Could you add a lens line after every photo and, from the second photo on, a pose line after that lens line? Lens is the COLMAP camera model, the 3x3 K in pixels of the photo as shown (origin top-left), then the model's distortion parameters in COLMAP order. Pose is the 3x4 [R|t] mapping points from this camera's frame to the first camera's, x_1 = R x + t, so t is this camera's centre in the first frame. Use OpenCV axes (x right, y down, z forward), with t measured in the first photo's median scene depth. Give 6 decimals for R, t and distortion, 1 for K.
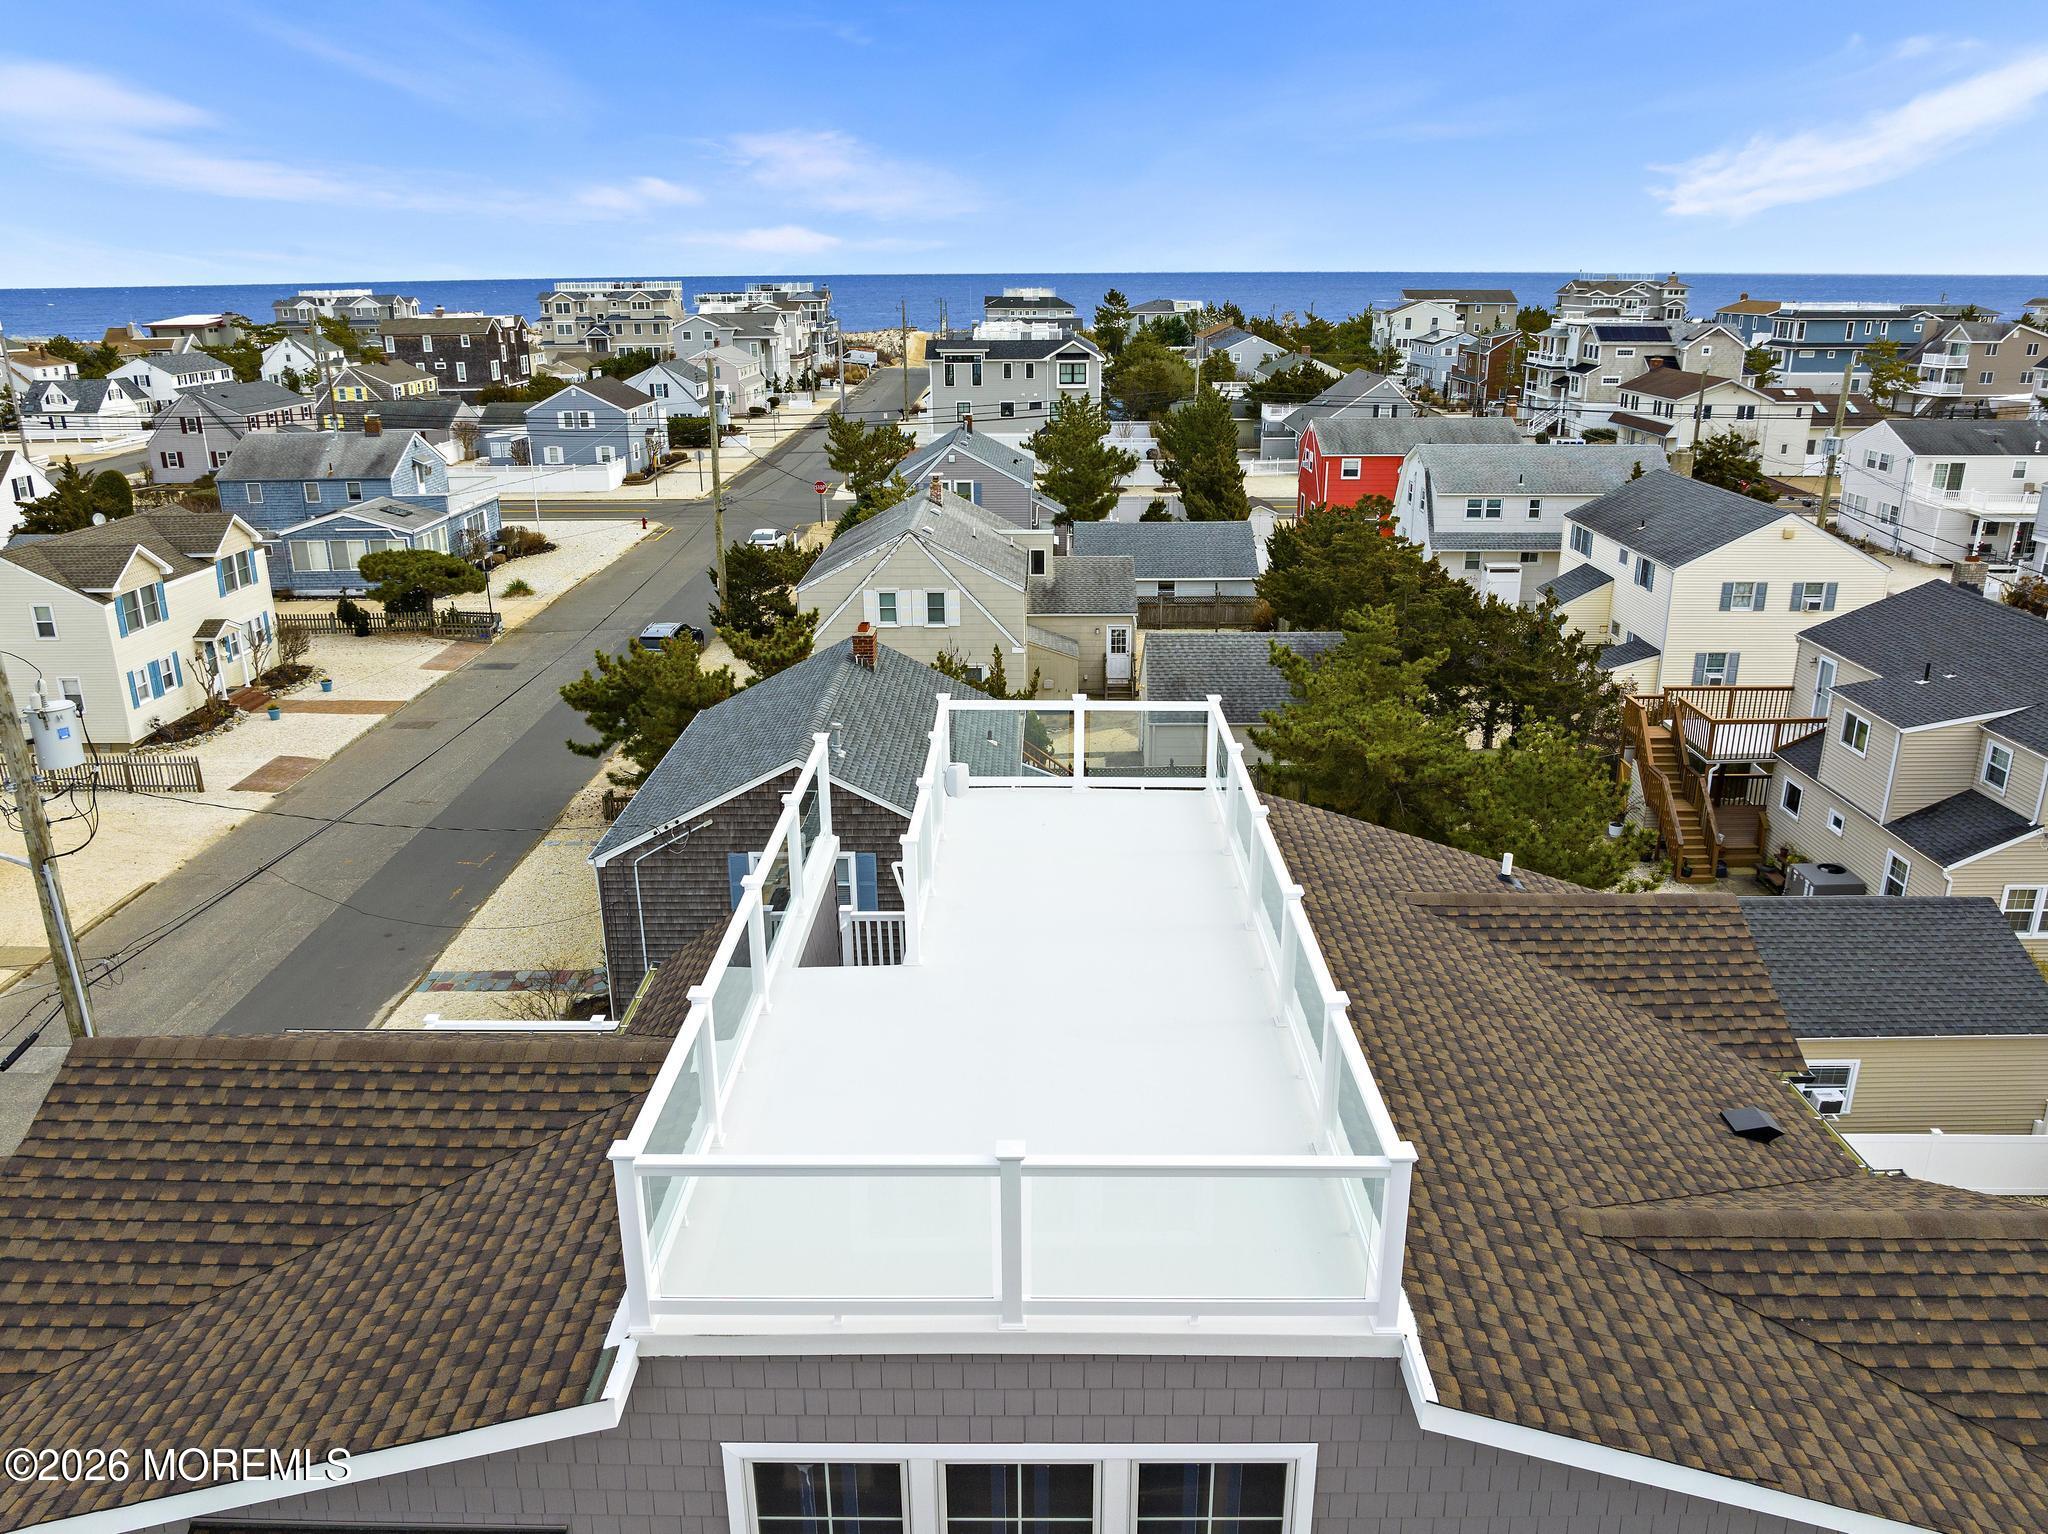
lens RADIAL K [[1454.4, 0, 1024.0], [0, 1454.4, 767.0], [0, 0, 1]] dist [-0.040914, -0.000737]
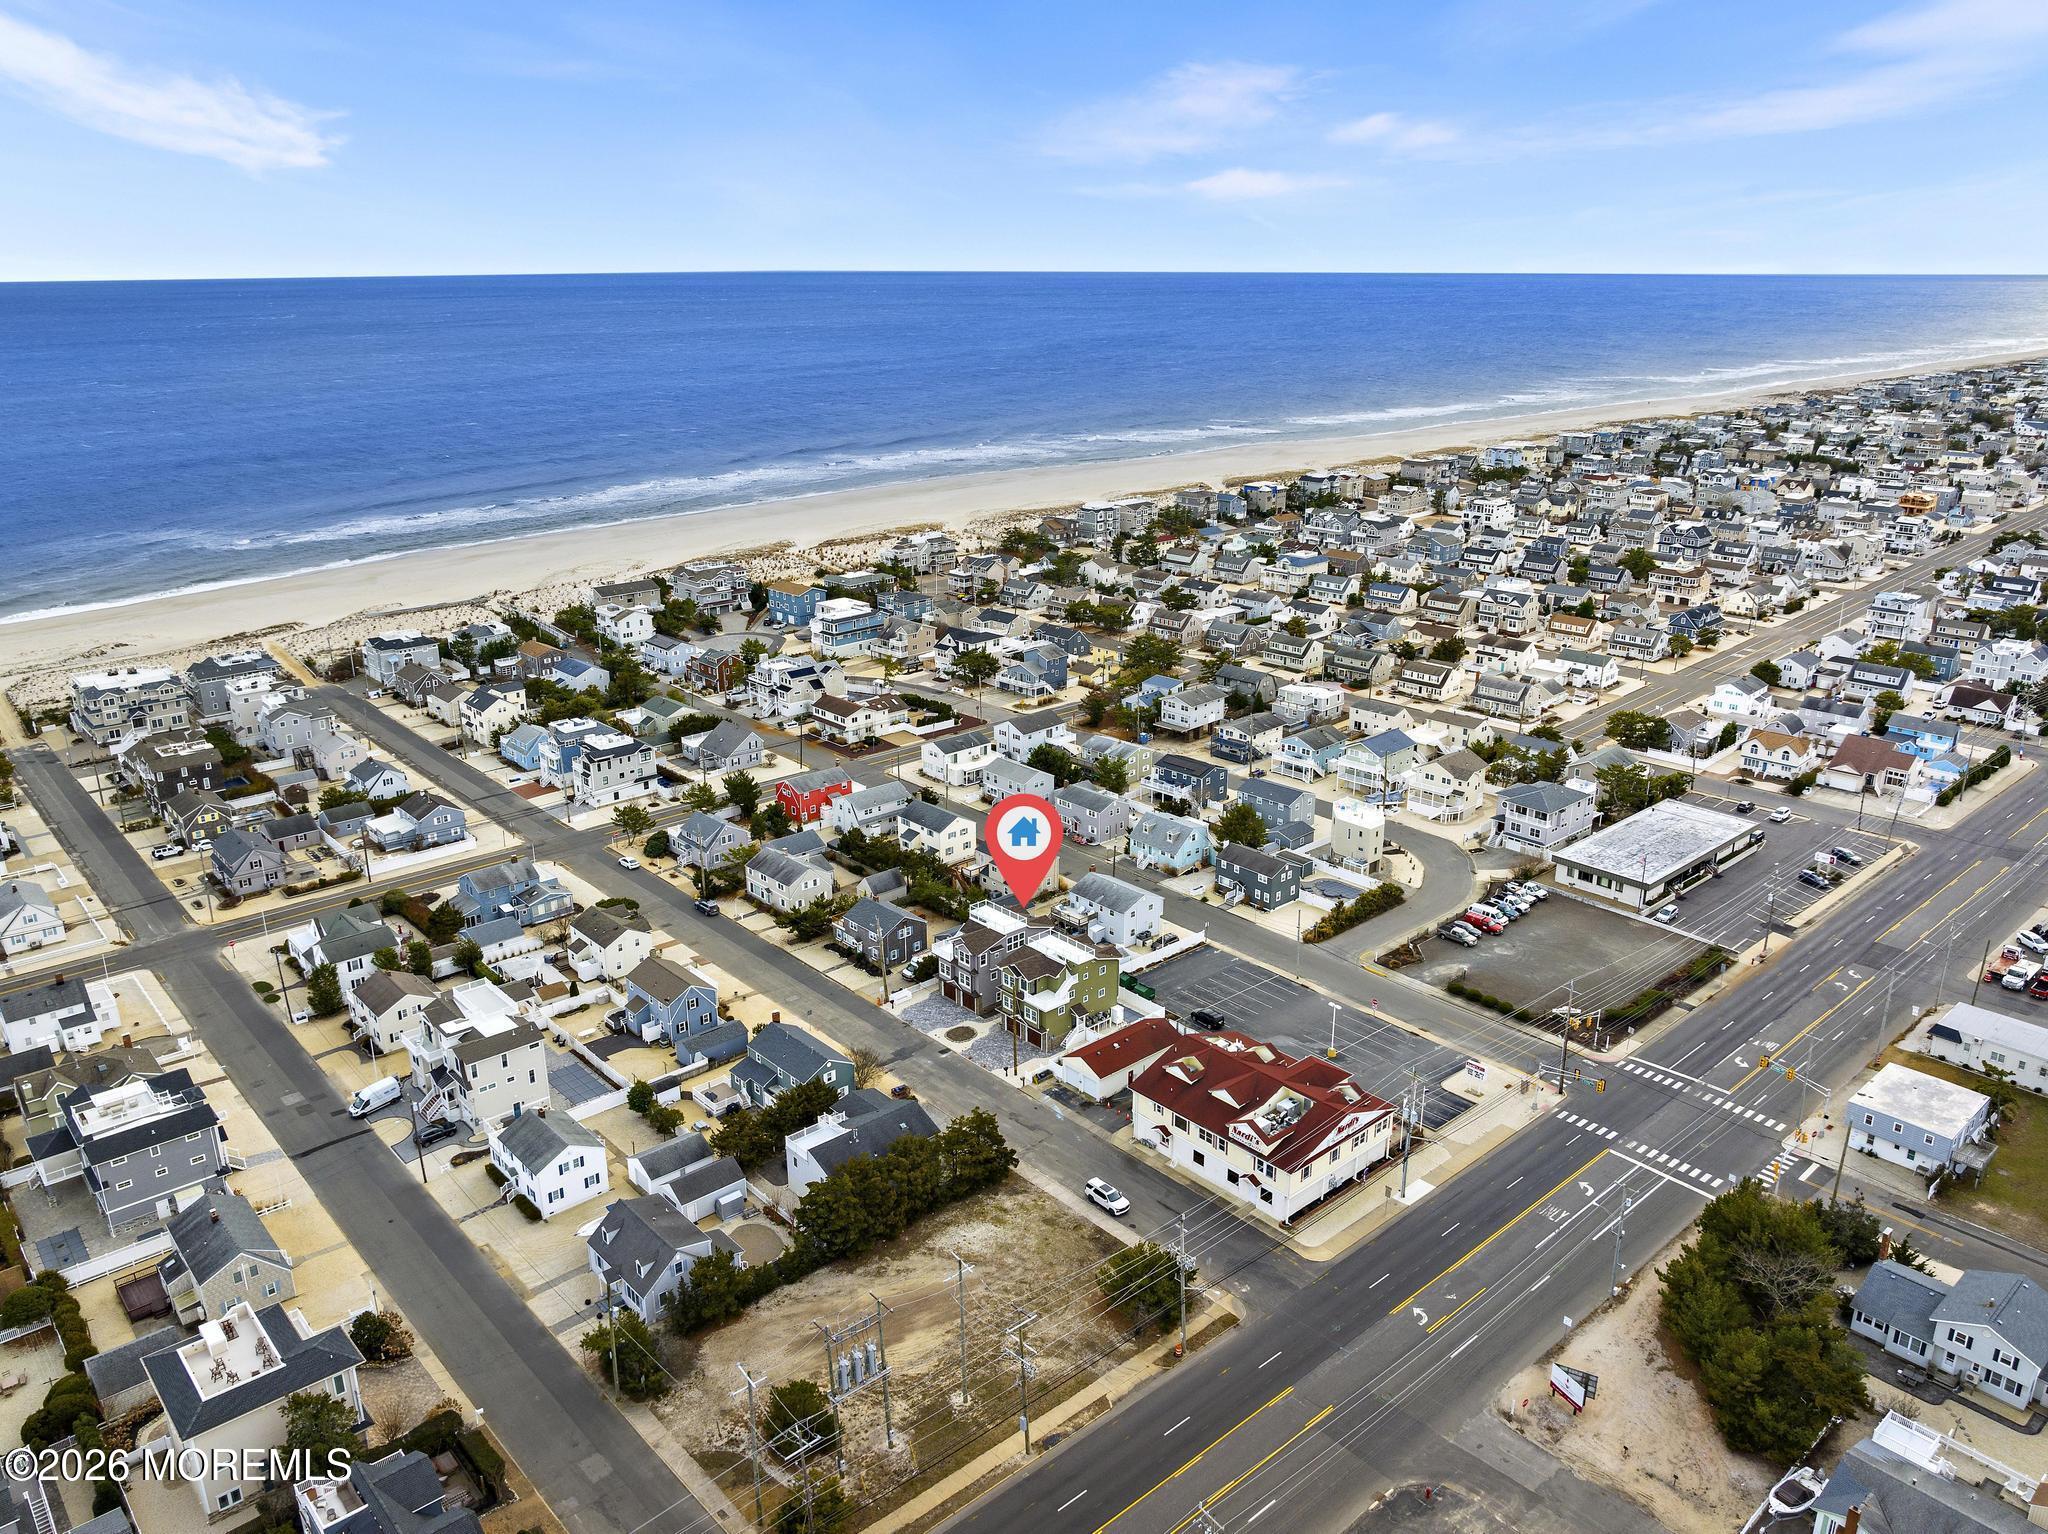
lens RADIAL K [[1487.7, 0, 996.4], [0, 1487.7, 796.4], [0, 0, 1]] dist [-0.034578, -0.006308]
pose [[0.747513, -0.222368, 0.625920, -1.414772], [0.217626, 0.972279, 0.085514, -0.368021], [-0.627585, 0.072294, 0.775184, -1.686985]]
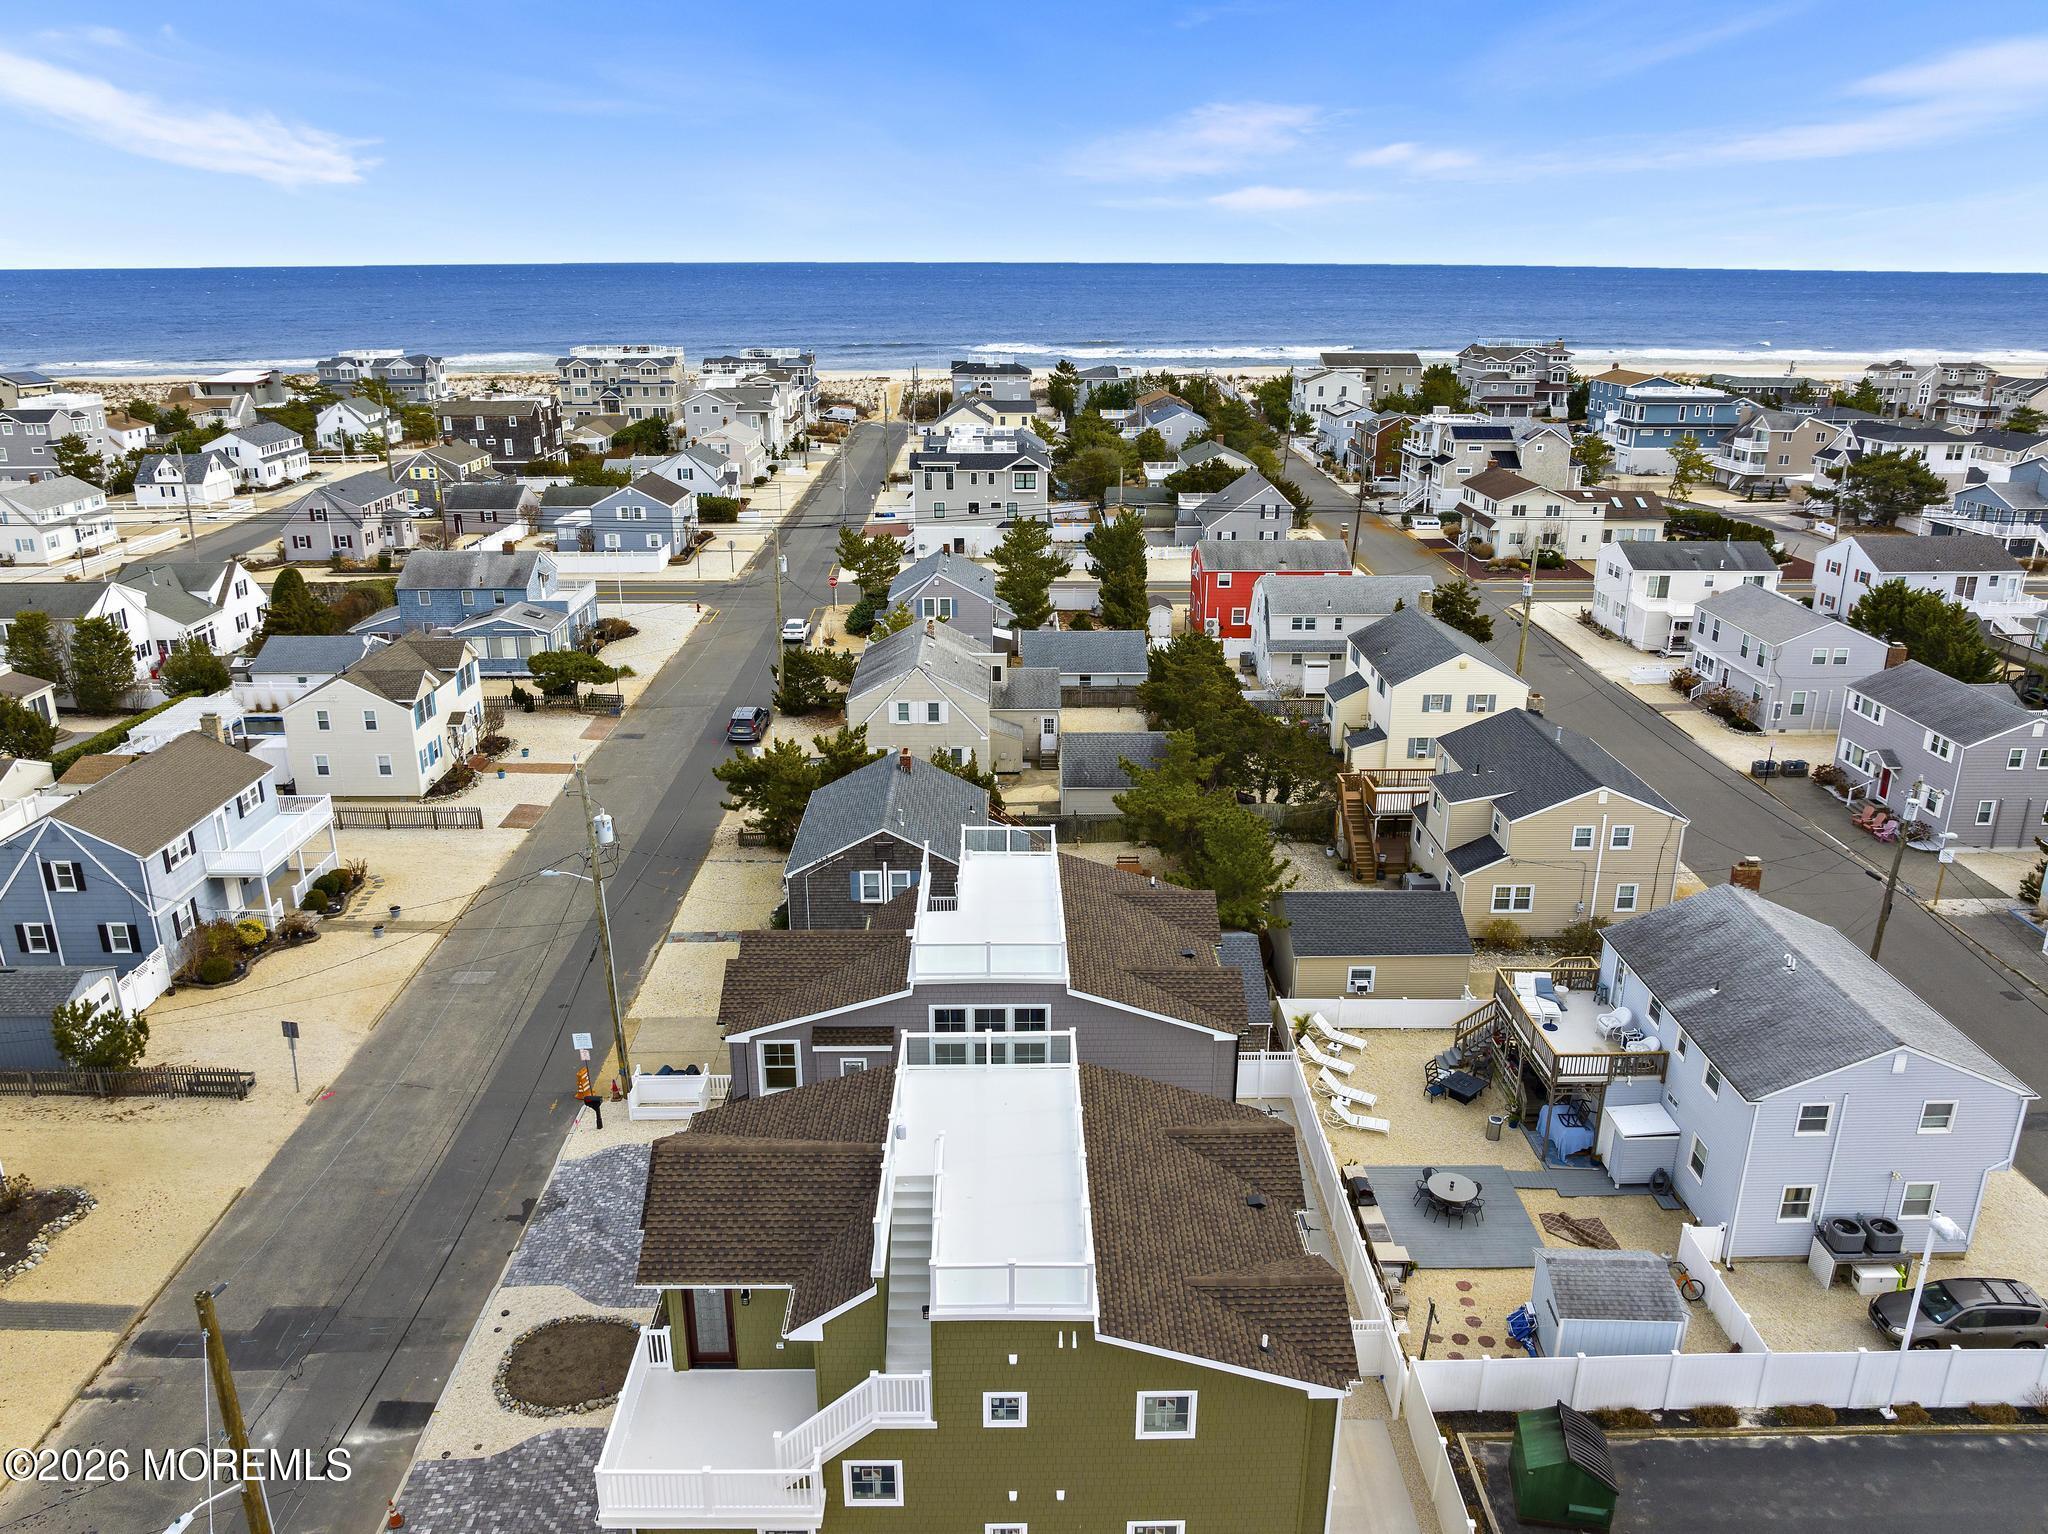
lens RADIAL K [[1459.8, 0, 1024.0], [0, 1459.8, 767.0], [0, 0, 1]] dist [-0.031289, -0.001923]
pose [[0.999650, -0.000330, 0.026465, -0.001710], [0.000204, 0.999989, 0.004751, -0.032508], [-0.026466, -0.004744, 0.999638, -0.358025]]
